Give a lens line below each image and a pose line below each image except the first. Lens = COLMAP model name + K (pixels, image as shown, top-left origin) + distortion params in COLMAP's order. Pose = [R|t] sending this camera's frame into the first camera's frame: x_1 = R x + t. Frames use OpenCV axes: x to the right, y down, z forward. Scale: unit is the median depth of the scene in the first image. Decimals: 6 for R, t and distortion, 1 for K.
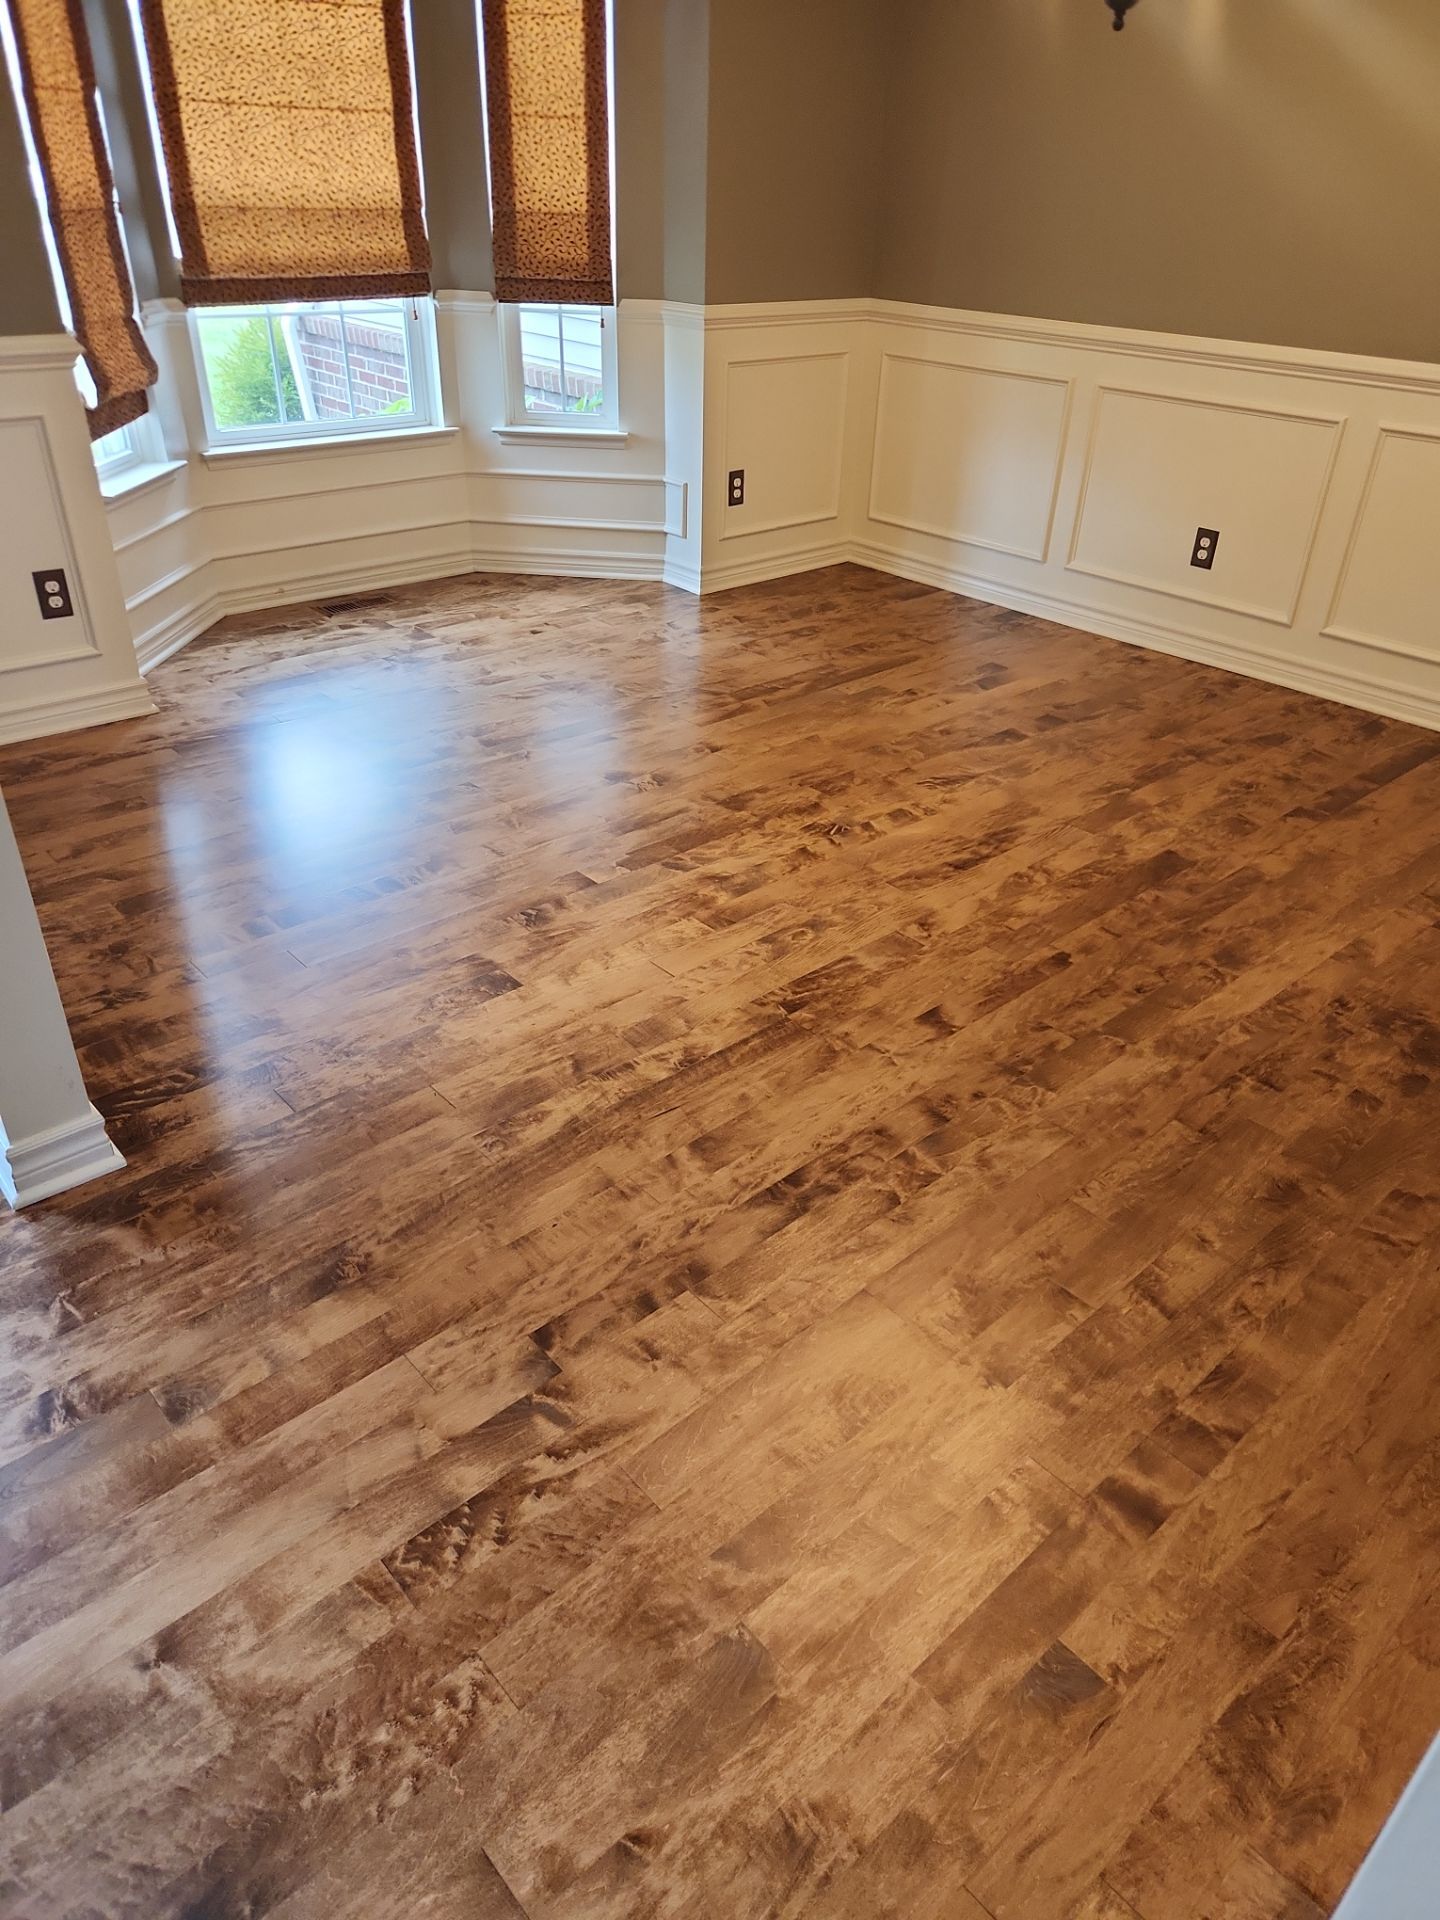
lens RADIAL K [[1272.0, 0, 723.3], [0, 1272.0, 956.1], [0, 0, 1]] dist [0.079413, -0.070380]
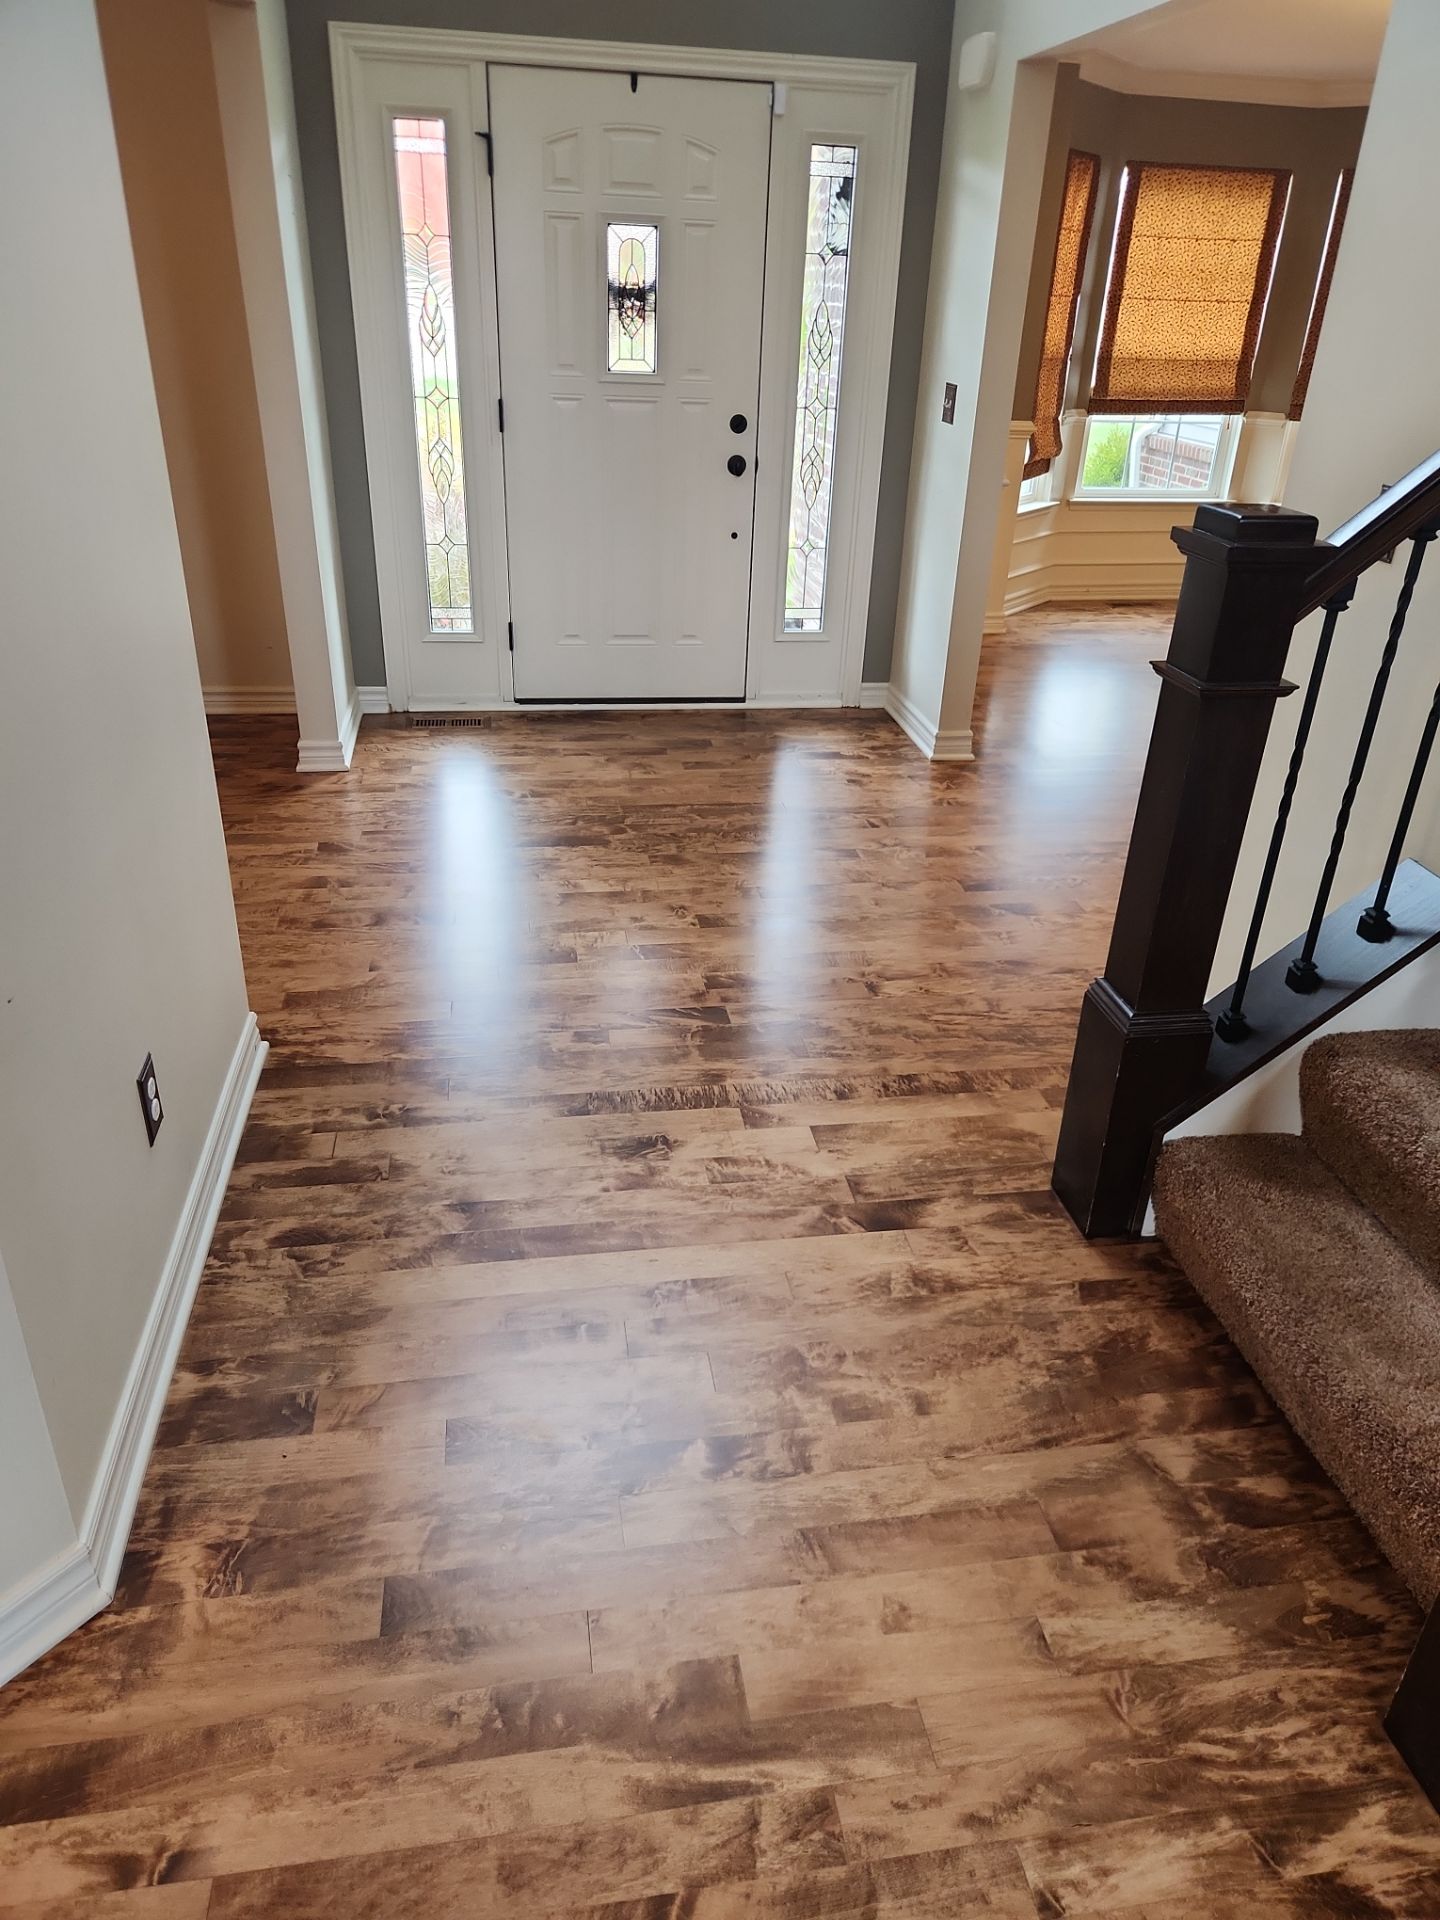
lens RADIAL K [[1278.8, 0, 728.4], [0, 1278.8, 956.4], [0, 0, 1]] dist [0.071027, -0.064653]
pose [[0.840376, 0.247718, -0.482082, 0.218582], [-0.291590, 0.956395, -0.016863, 0.410250], [0.456884, 0.154741, 0.875964, -0.703324]]
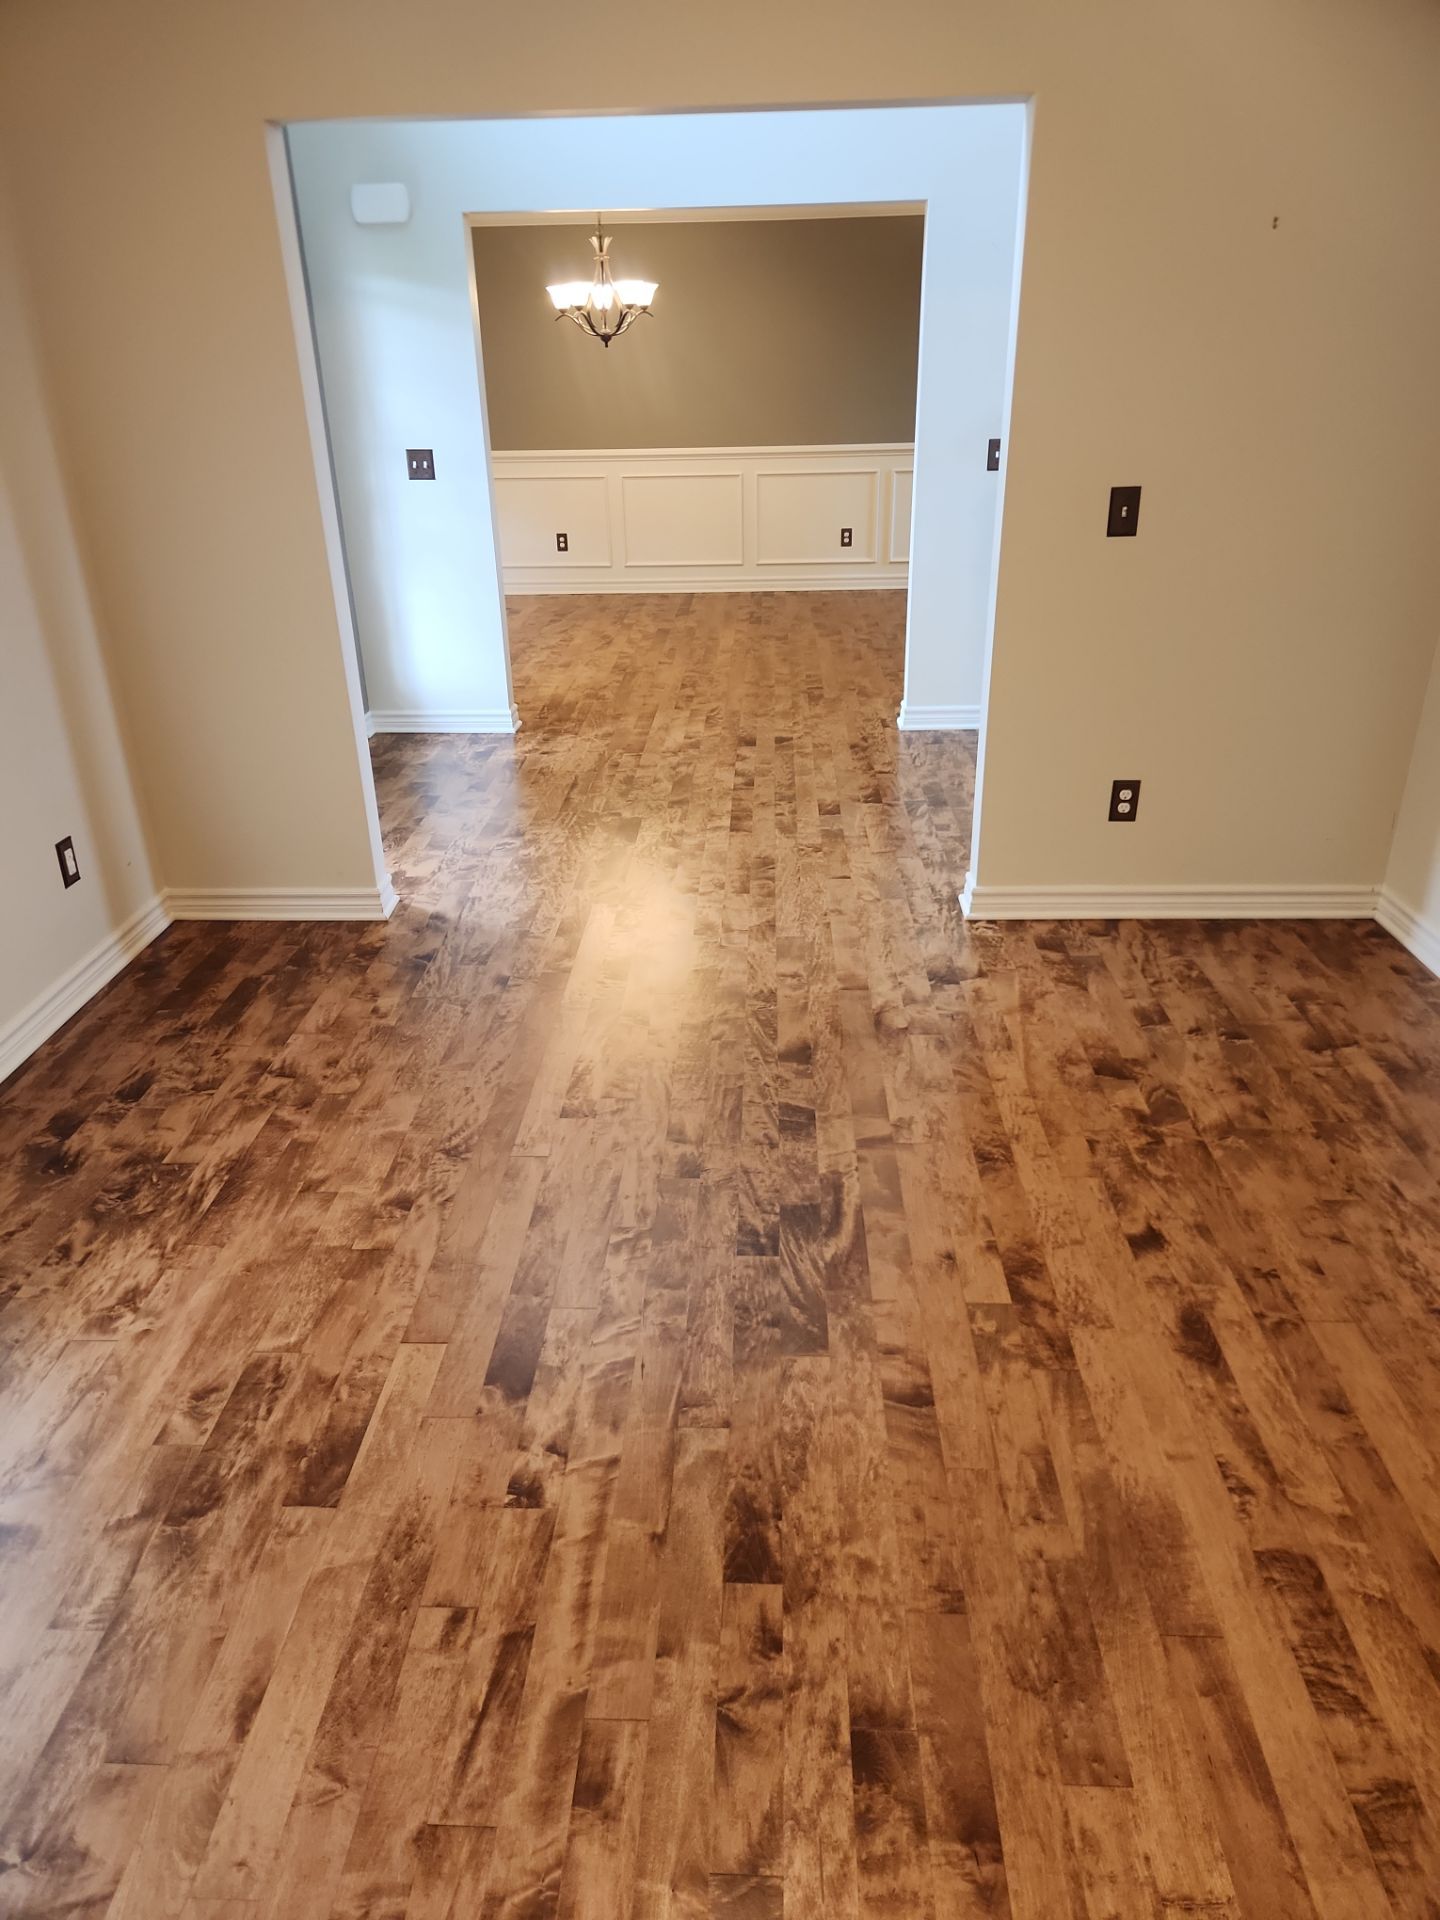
lens RADIAL K [[1284.8, 0, 710.8], [0, 1284.8, 956.6], [0, 0, 1]] dist [0.077708, -0.074286]
pose [[0.703697, -0.340123, 0.623800, -1.364366], [0.408687, 0.911956, 0.036206, 0.448811], [-0.581193, 0.229461, 0.780745, -0.900355]]
